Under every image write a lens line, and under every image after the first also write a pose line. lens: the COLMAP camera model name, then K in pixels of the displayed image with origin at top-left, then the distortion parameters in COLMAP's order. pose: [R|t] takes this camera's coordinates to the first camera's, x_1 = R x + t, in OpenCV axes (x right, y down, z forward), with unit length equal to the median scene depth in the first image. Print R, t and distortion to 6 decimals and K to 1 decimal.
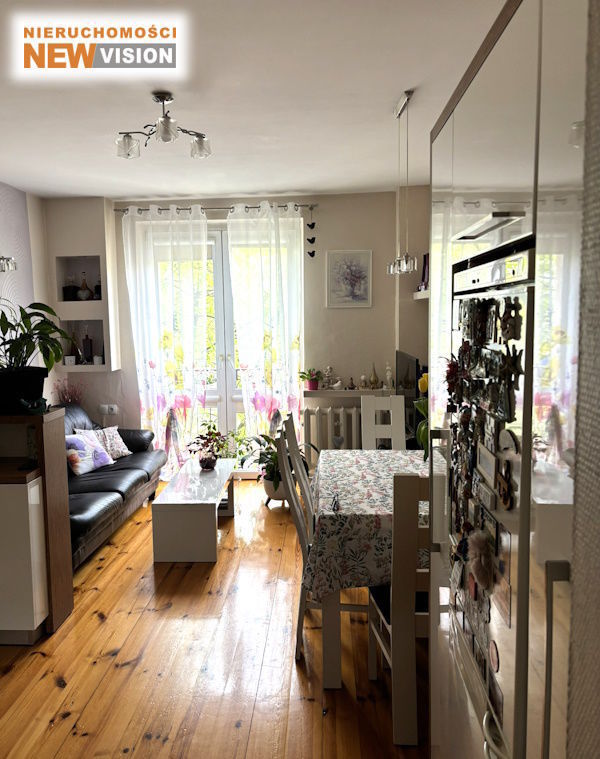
lens RADIAL K [[602.2, 0, 300.0], [0, 602.2, 379.5], [0, 0, 1]] dist [-0.000220, -0.002409]
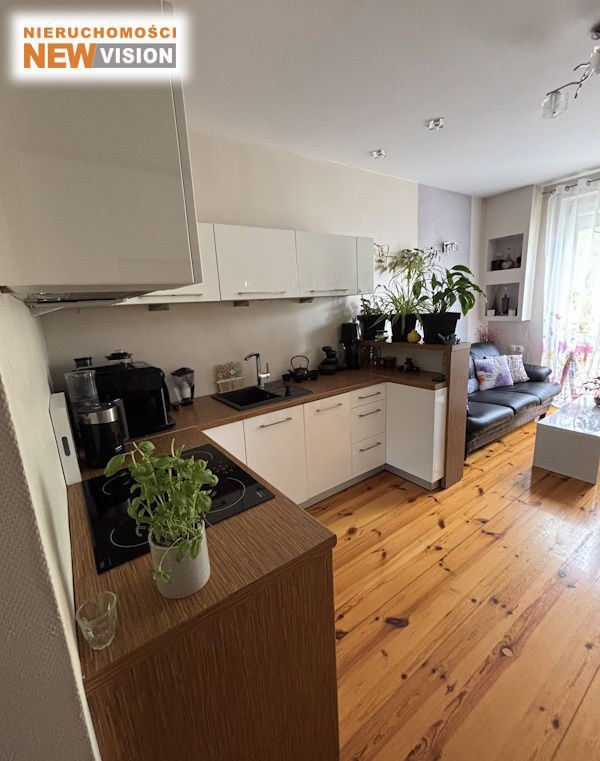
lens RADIAL K [[335.3, 0, 298.6], [0, 335.3, 373.6], [0, 0, 1]] dist [-0.019439, 0.019516]
pose [[0.608534, 0.148009, -0.779603, -0.013113], [-0.044207, 0.987249, 0.152924, 0.013549], [0.792296, -0.058596, 0.607317, 0.153248]]
